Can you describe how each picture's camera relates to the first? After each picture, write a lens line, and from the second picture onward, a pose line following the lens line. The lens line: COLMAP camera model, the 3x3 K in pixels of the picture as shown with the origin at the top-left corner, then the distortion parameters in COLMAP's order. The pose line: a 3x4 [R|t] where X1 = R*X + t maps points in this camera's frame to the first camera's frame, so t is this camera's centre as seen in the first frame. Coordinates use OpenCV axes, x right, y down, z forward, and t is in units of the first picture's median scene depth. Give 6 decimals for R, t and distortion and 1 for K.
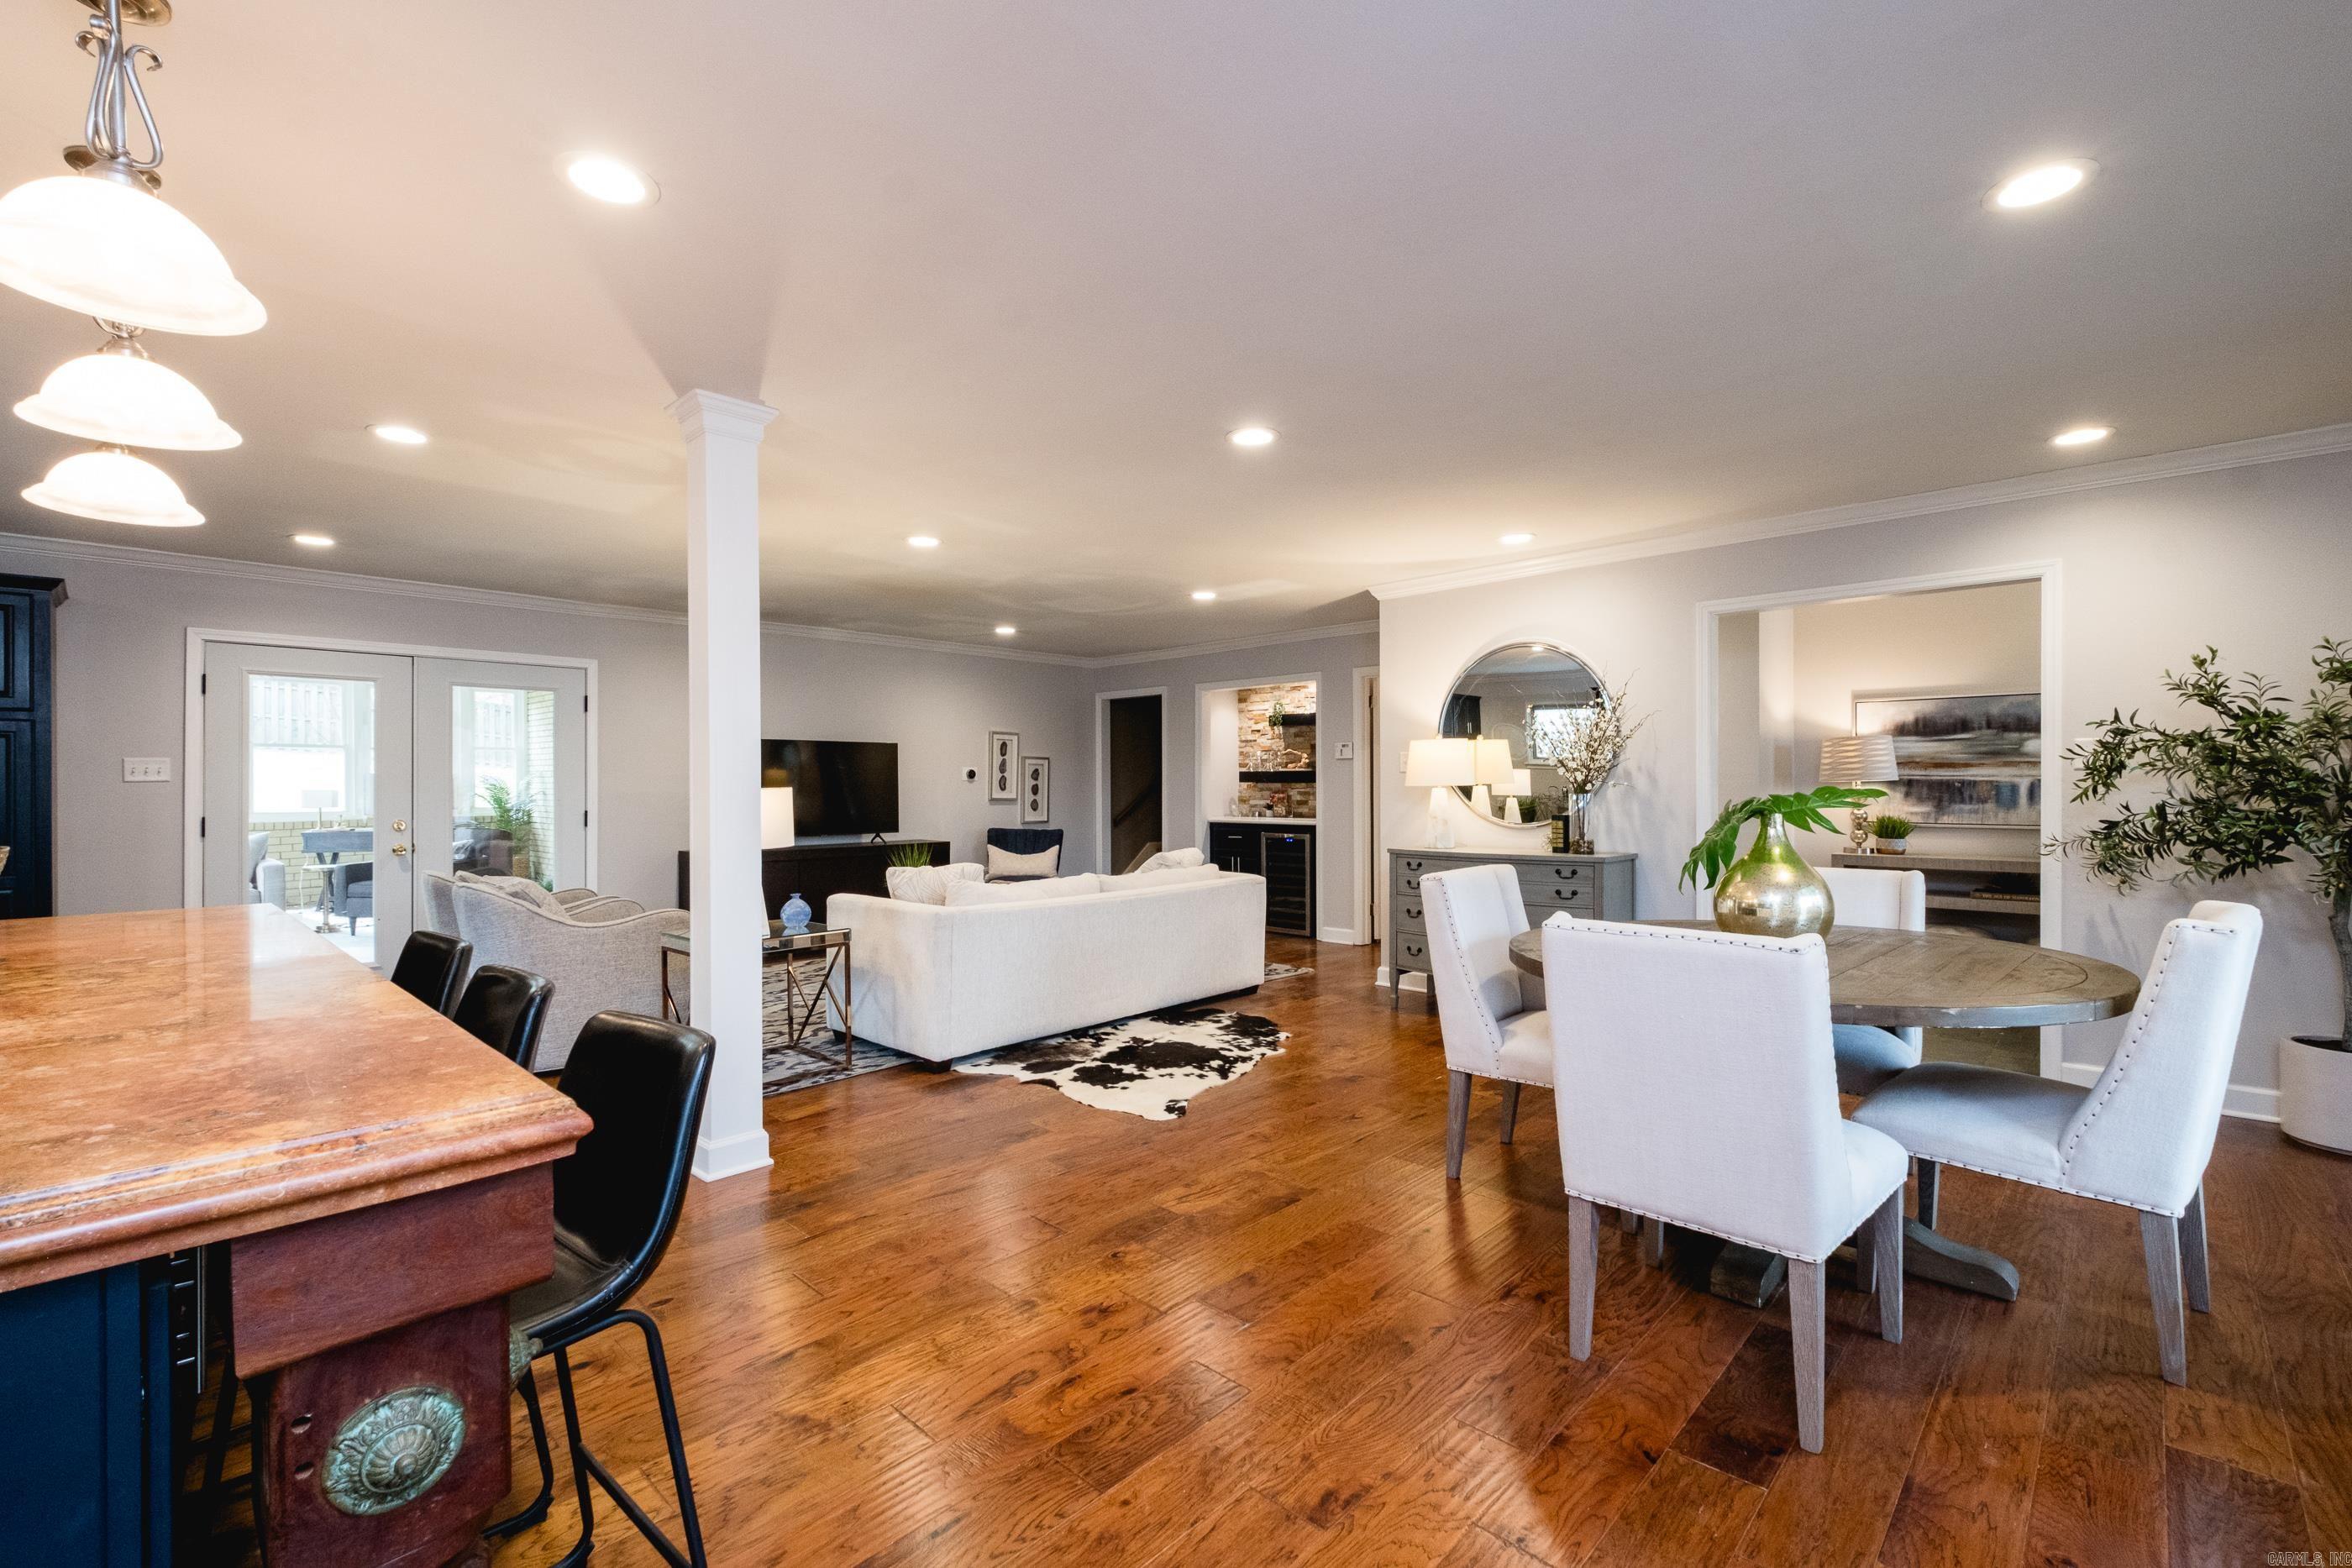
lens RADIAL K [[1013.7, 0, 1186.7], [0, 1013.7, 775.5], [0, 0, 1]] dist [0.014258, -0.010653]
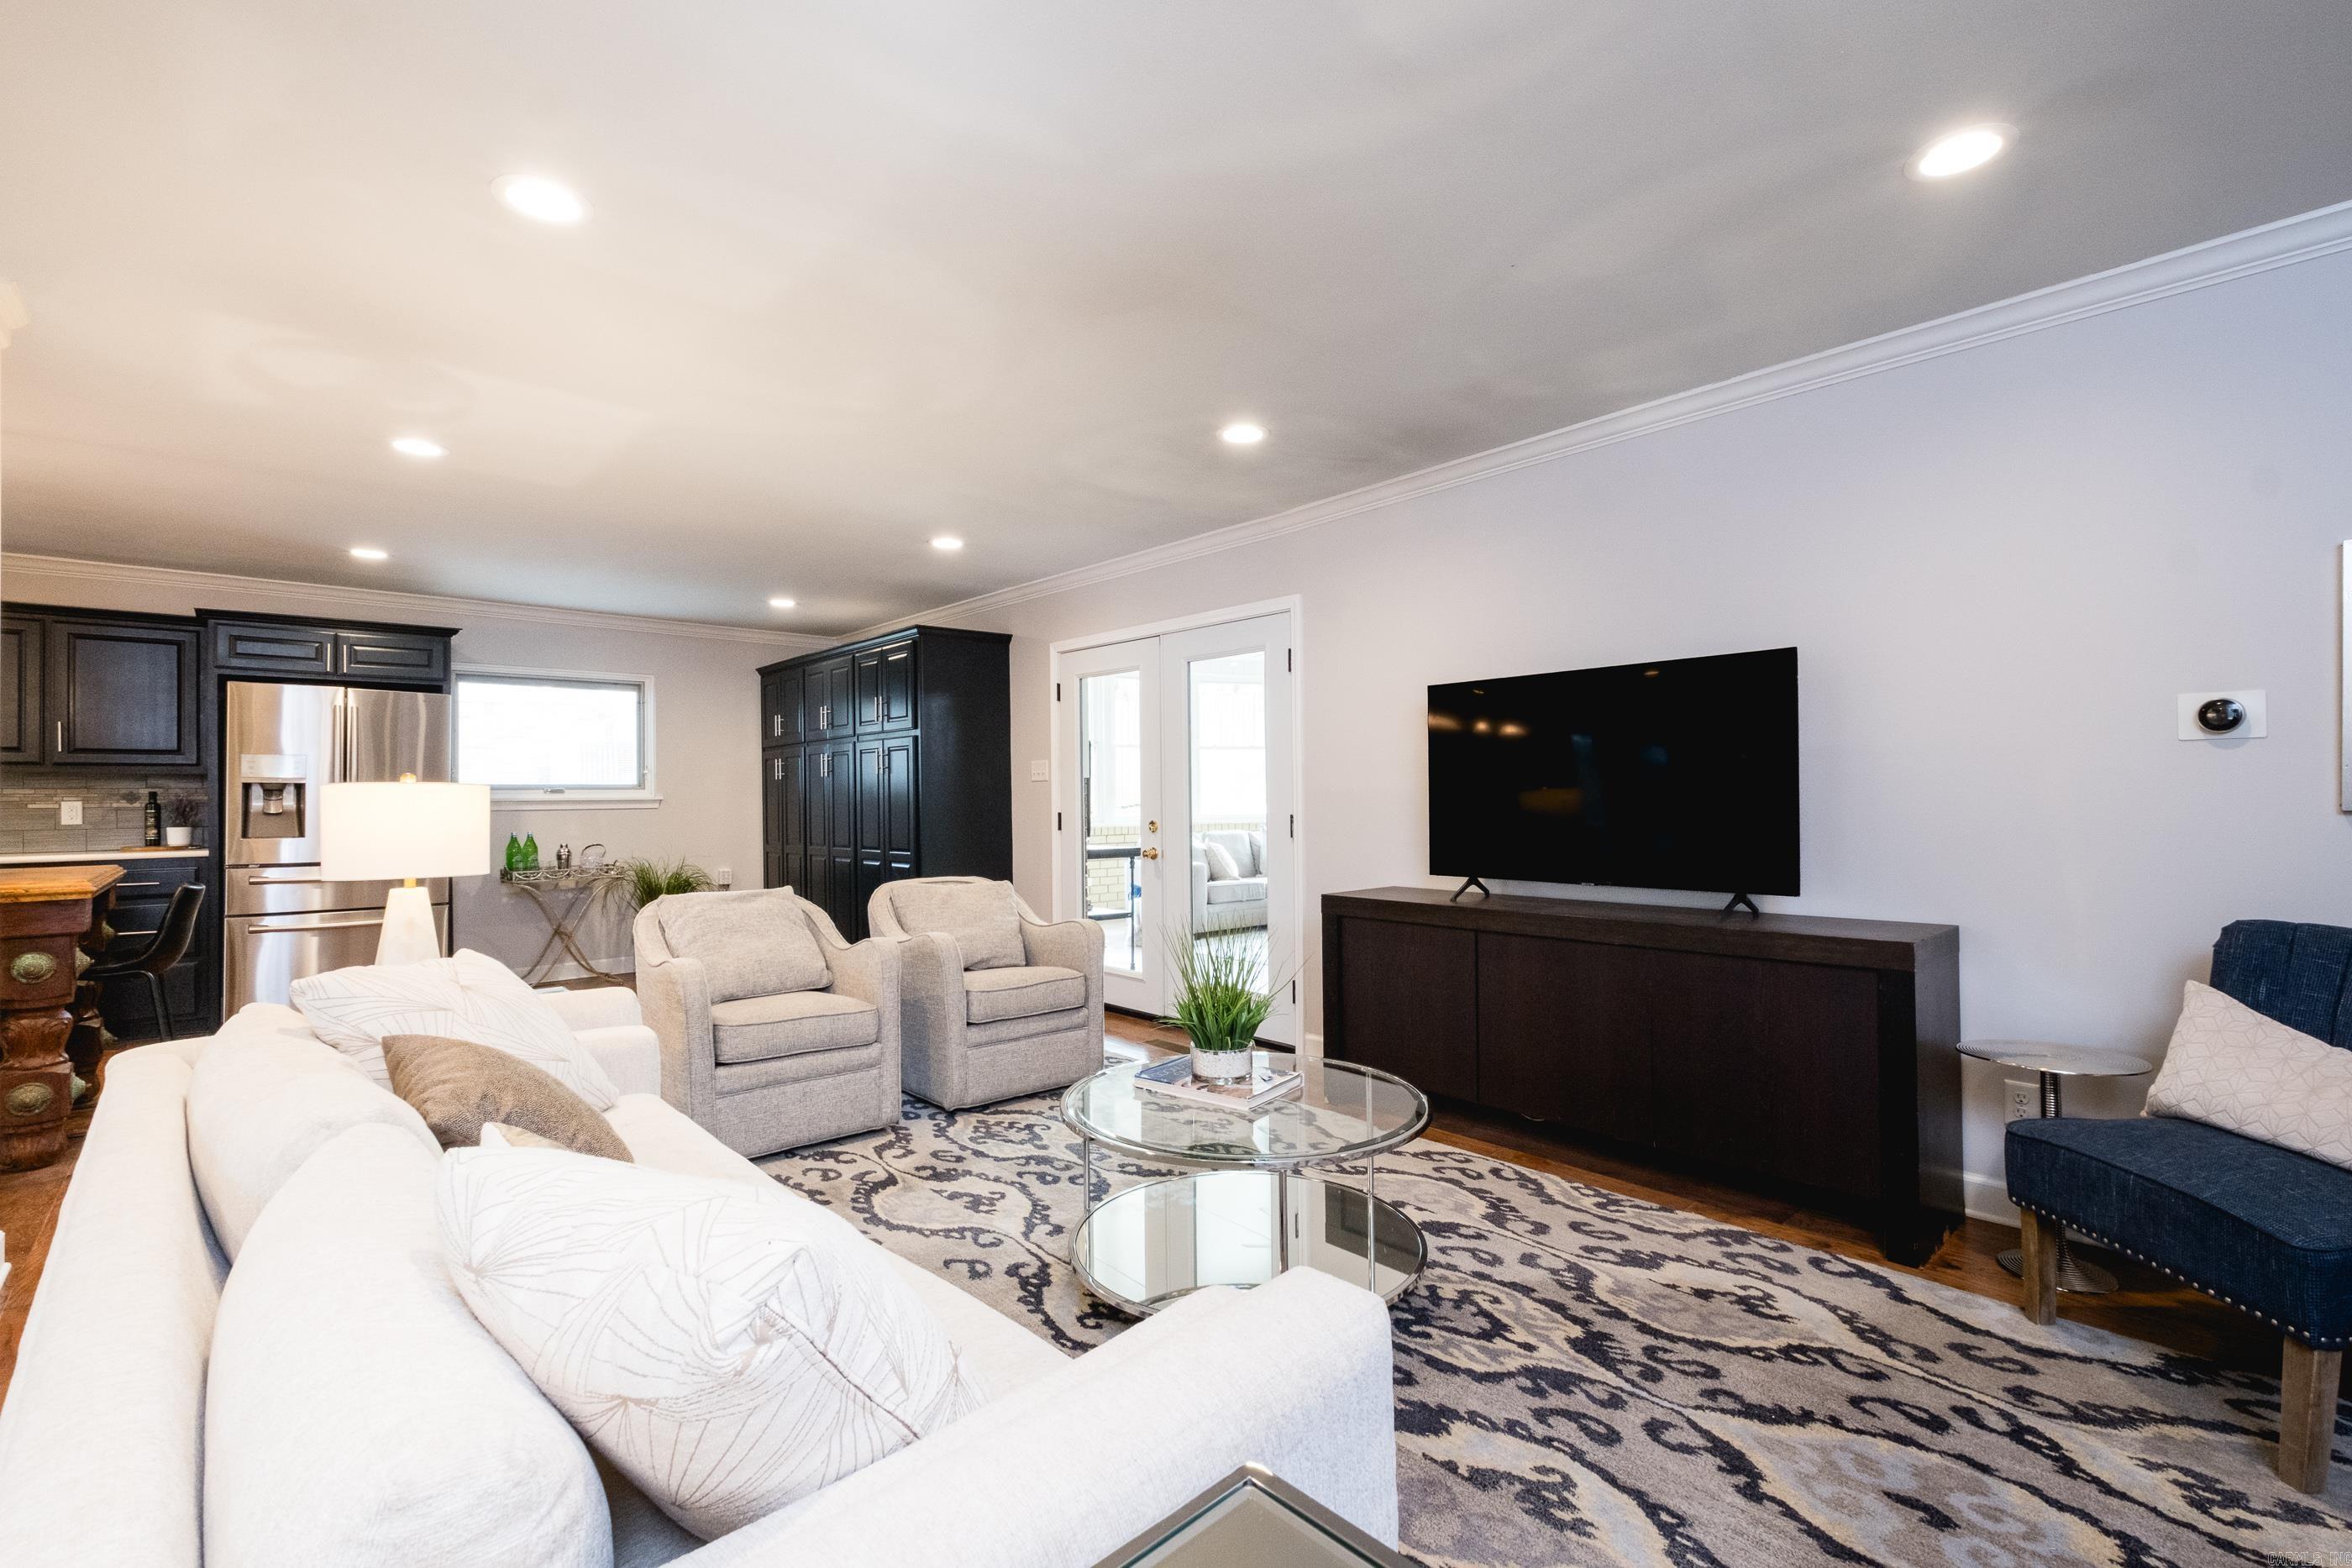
lens RADIAL K [[1031.9, 0, 1183.5], [0, 1031.9, 785.8], [0, 0, 1]] dist [0.001590, -0.003398]
pose [[-0.075535, -0.004855, -0.997131, 0.129301], [0.021344, 0.999751, -0.006485, 0.019637], [0.996915, -0.021773, -0.075413, 1.096521]]
